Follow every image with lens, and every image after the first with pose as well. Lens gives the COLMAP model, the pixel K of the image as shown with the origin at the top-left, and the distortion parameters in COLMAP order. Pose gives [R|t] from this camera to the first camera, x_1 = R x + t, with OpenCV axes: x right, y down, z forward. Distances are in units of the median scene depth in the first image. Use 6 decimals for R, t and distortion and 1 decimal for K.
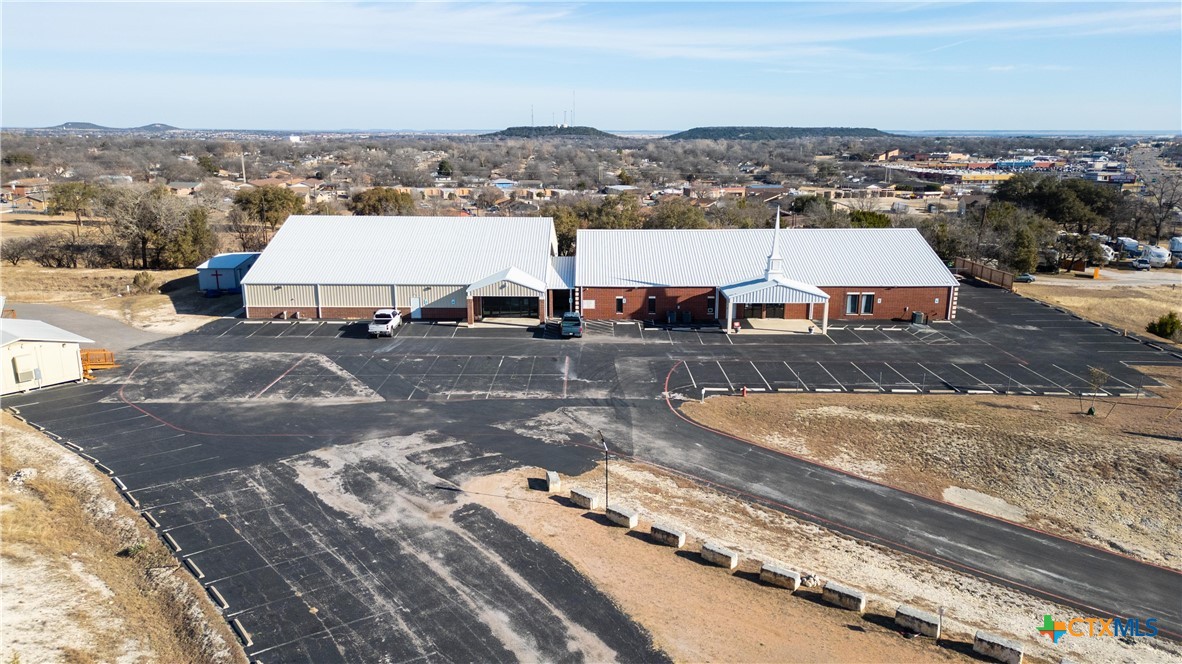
lens RADIAL K [[816.2, 0, 591.0], [0, 816.2, 332.0], [0, 0, 1]] dist [0.088783, -0.090631]
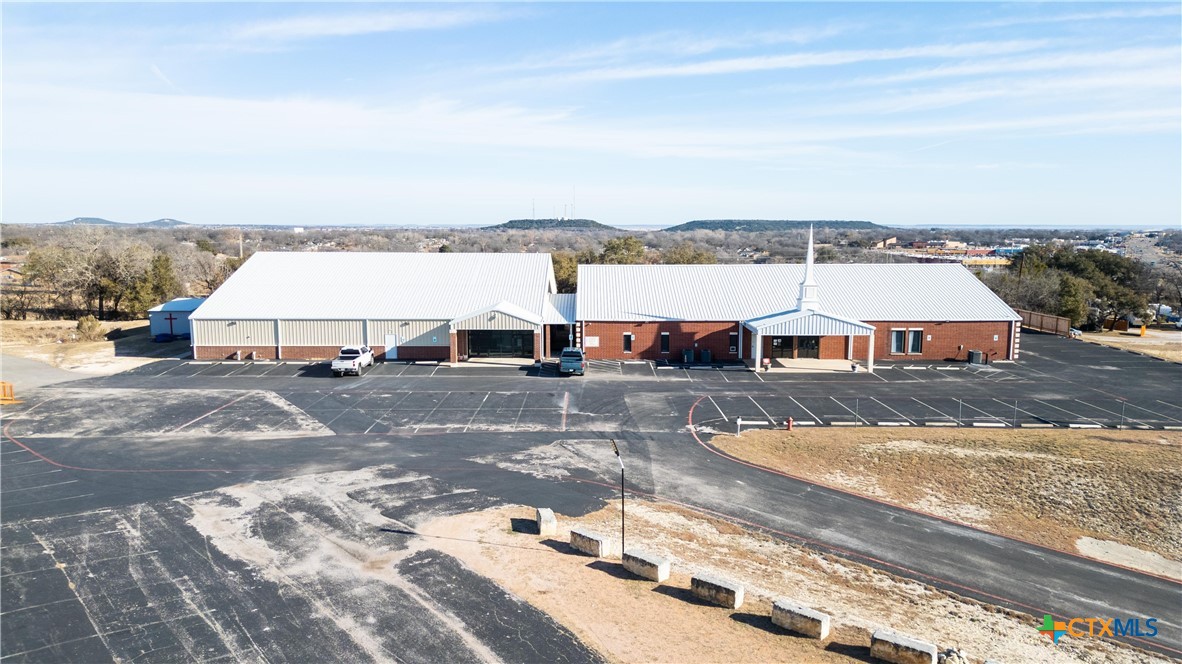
lens RADIAL K [[819.6, 0, 591.0], [0, 819.6, 332.0], [0, 0, 1]] dist [0.065800, -0.050380]
pose [[0.999999, -0.001176, 0.000184, -0.005398], [0.001189, 0.993996, -0.109410, 0.072981], [-0.000054, 0.109410, 0.993997, 0.202483]]
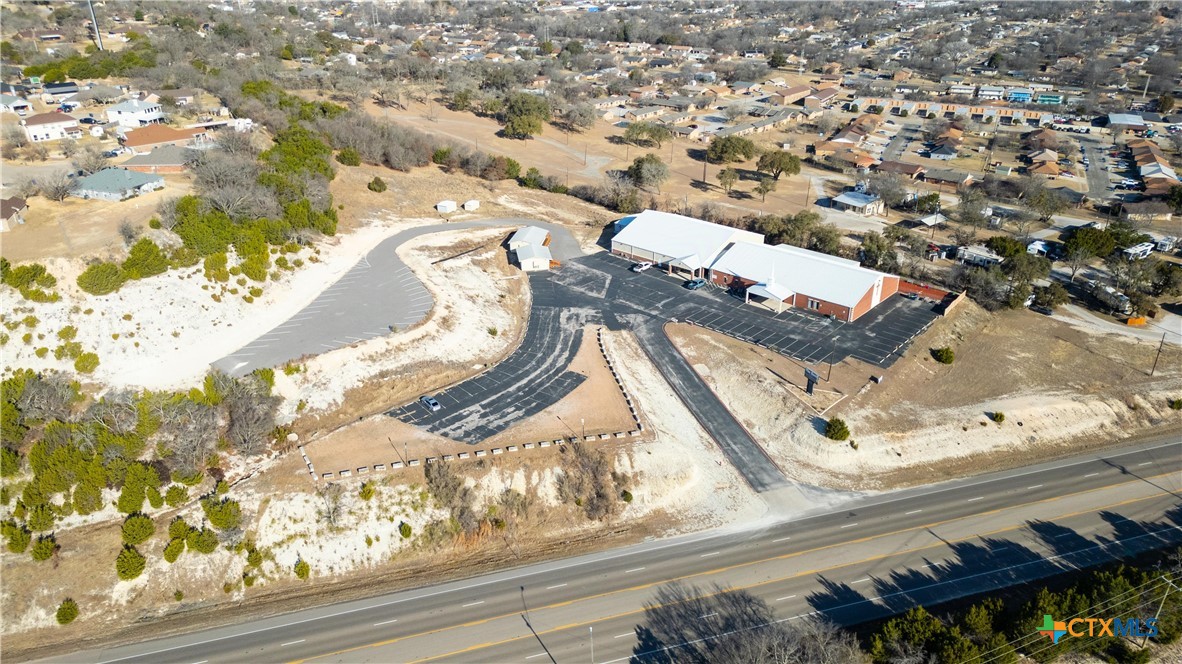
lens RADIAL K [[816.2, 0, 591.0], [0, 816.2, 332.0], [0, 0, 1]] dist [0.088783, -0.090631]
pose [[0.745928, 0.281564, -0.603584, 1.848732], [-0.153871, 0.954582, 0.255141, -0.656919], [0.648009, -0.097443, 0.755374, -1.672929]]
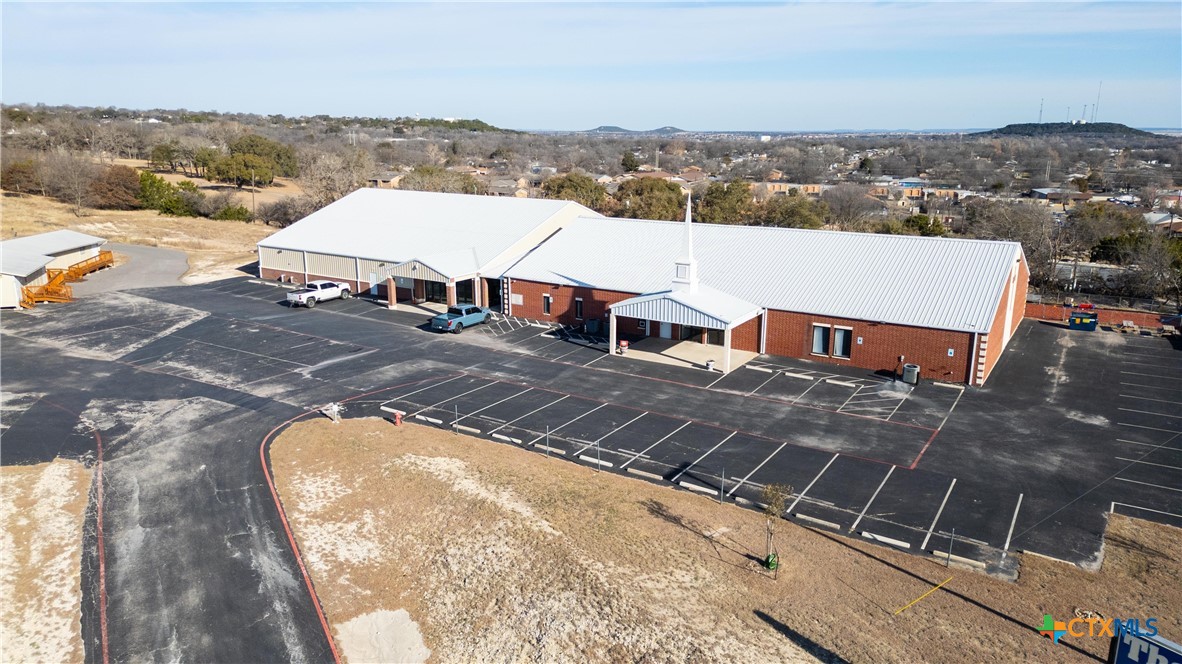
lens RADIAL K [[816.2, 0, 591.0], [0, 816.2, 332.0], [0, 0, 1]] dist [0.088783, -0.090631]
pose [[0.846921, 0.128340, -0.515997, 0.739662], [-0.128461, 0.991073, 0.035656, -0.058788], [0.515967, 0.036088, 0.855848, 0.446374]]
